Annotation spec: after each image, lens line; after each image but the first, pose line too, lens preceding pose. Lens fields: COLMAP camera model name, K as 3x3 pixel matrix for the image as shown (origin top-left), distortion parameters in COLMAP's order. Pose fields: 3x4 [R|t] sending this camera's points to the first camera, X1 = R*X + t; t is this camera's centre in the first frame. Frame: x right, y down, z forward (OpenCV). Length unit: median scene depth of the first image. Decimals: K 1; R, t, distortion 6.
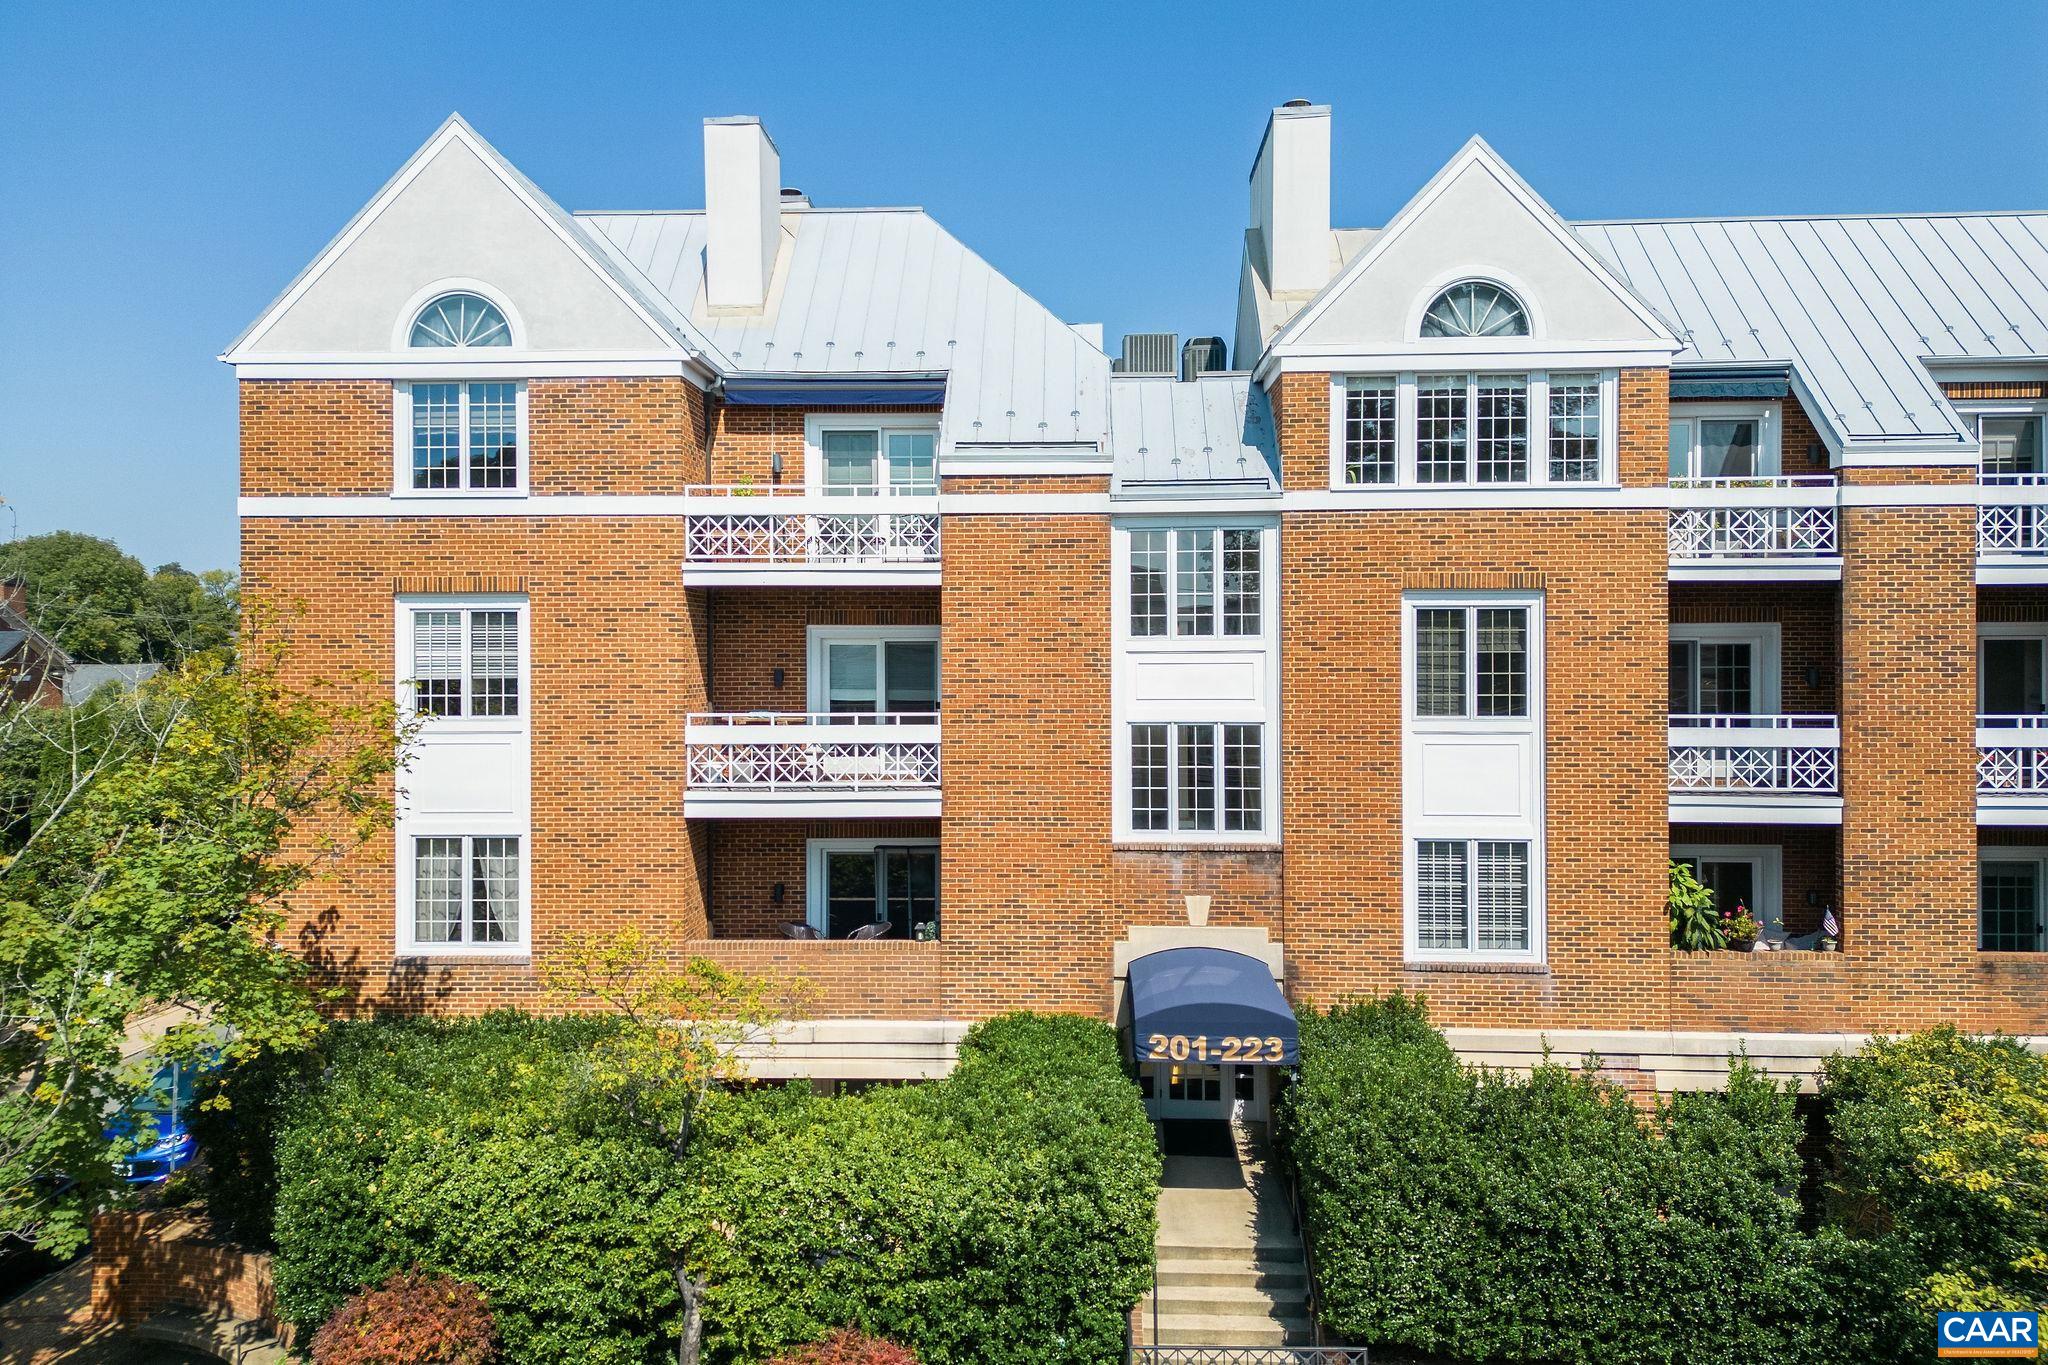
lens RADIAL K [[1481.6, 0, 1024.0], [0, 1481.6, 682.5], [0, 0, 1]] dist [0.095237, -0.116599]
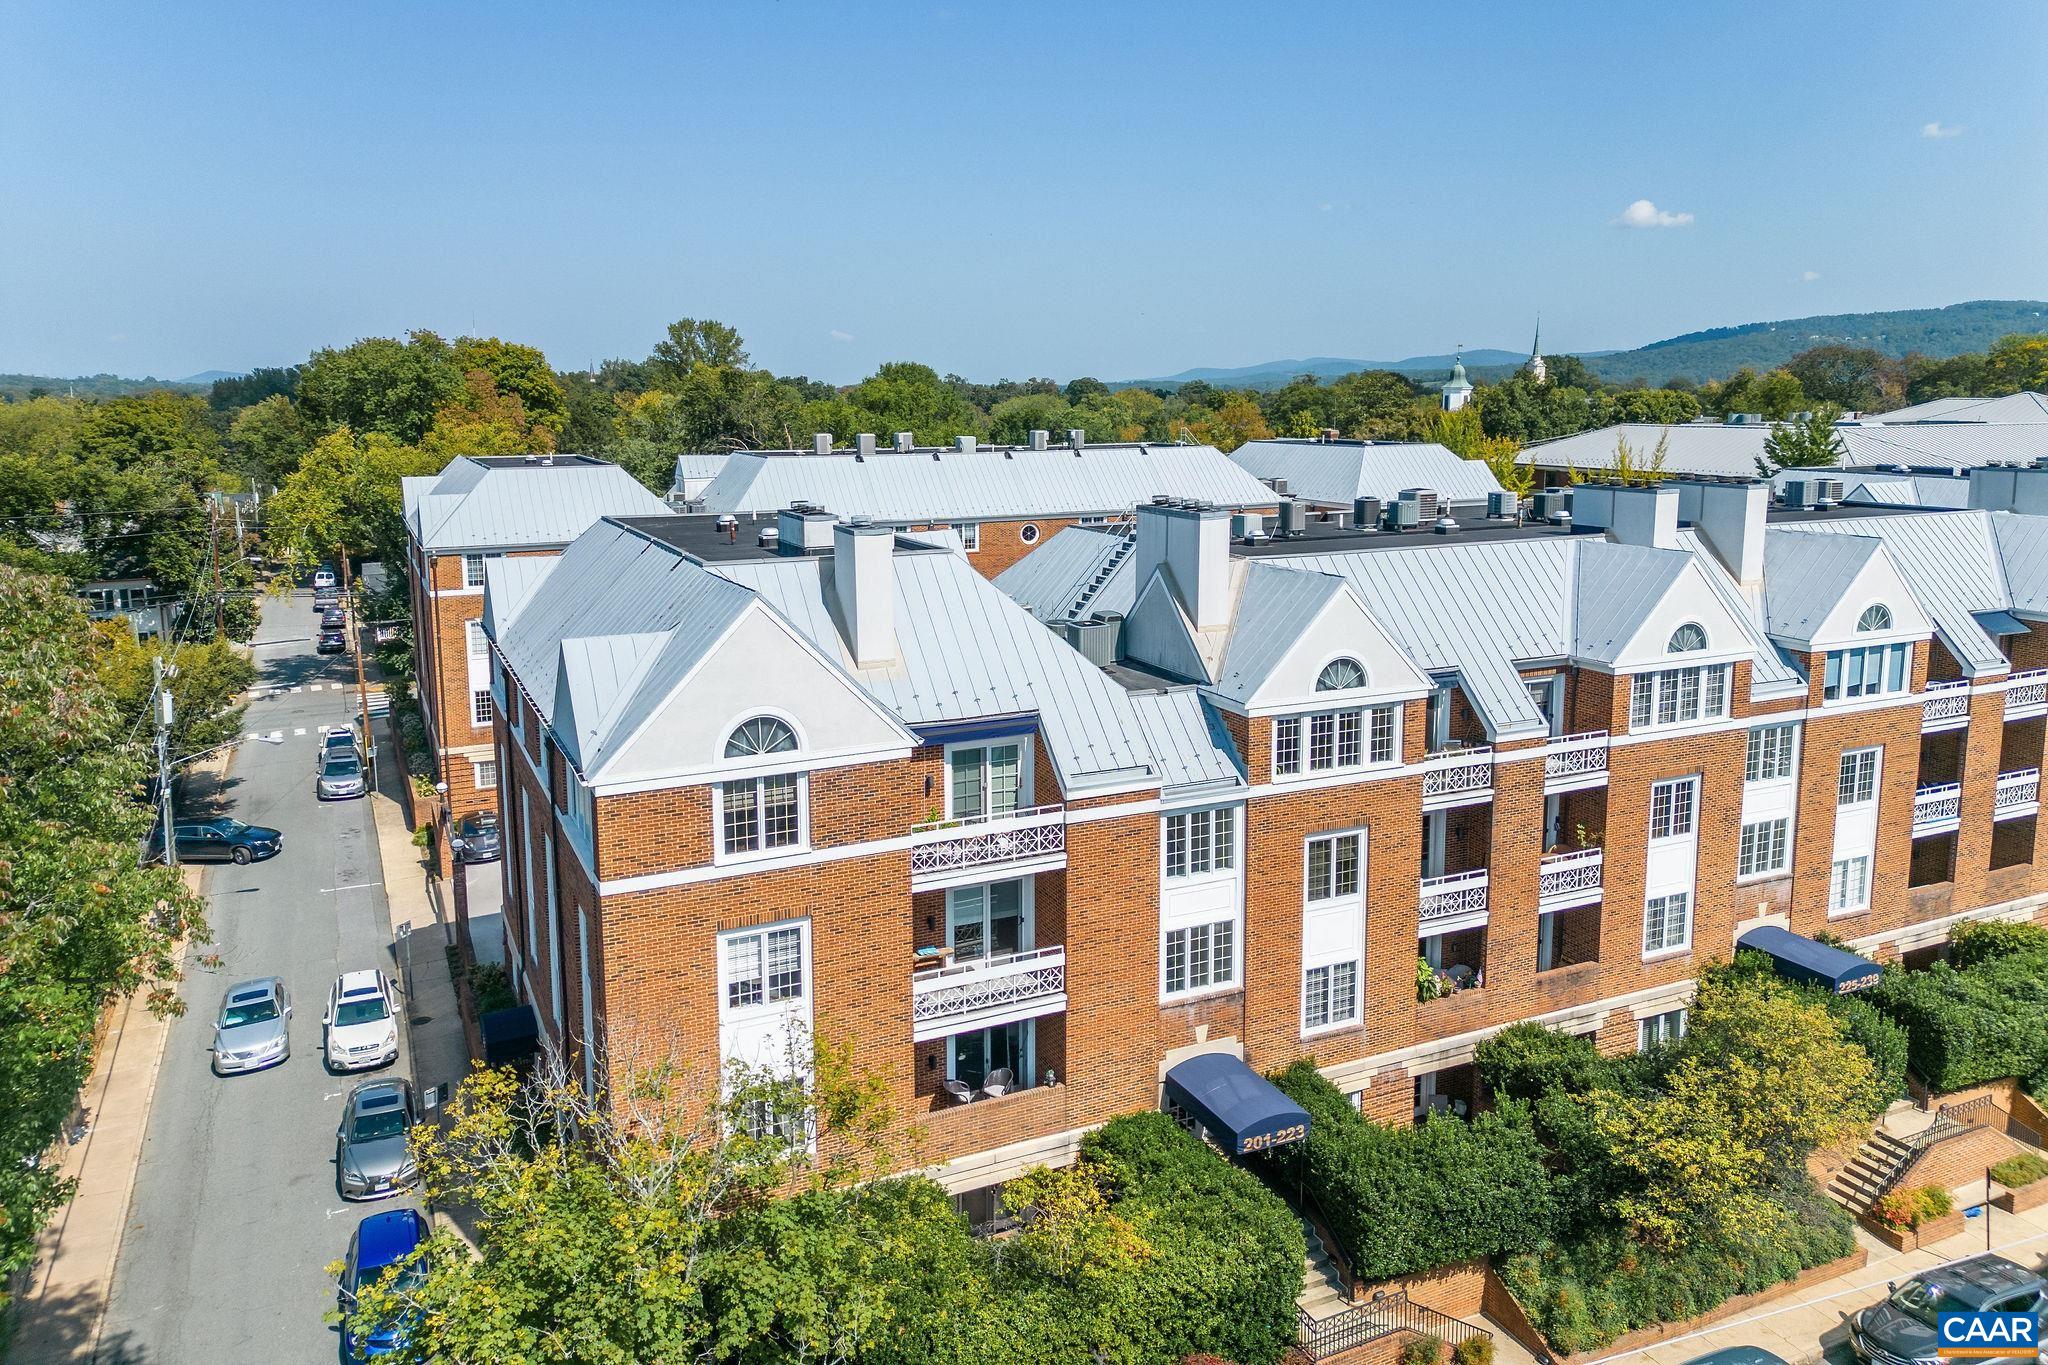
lens RADIAL K [[1423.4, 0, 1040.0], [0, 1423.4, 585.7], [0, 0, 1]] dist [0.096366, -0.094655]
pose [[0.884026, -0.062636, 0.463221, -0.766991], [-0.000921, 0.990746, 0.135725, -0.570631], [-0.467436, -0.120411, 0.875788, -0.279941]]
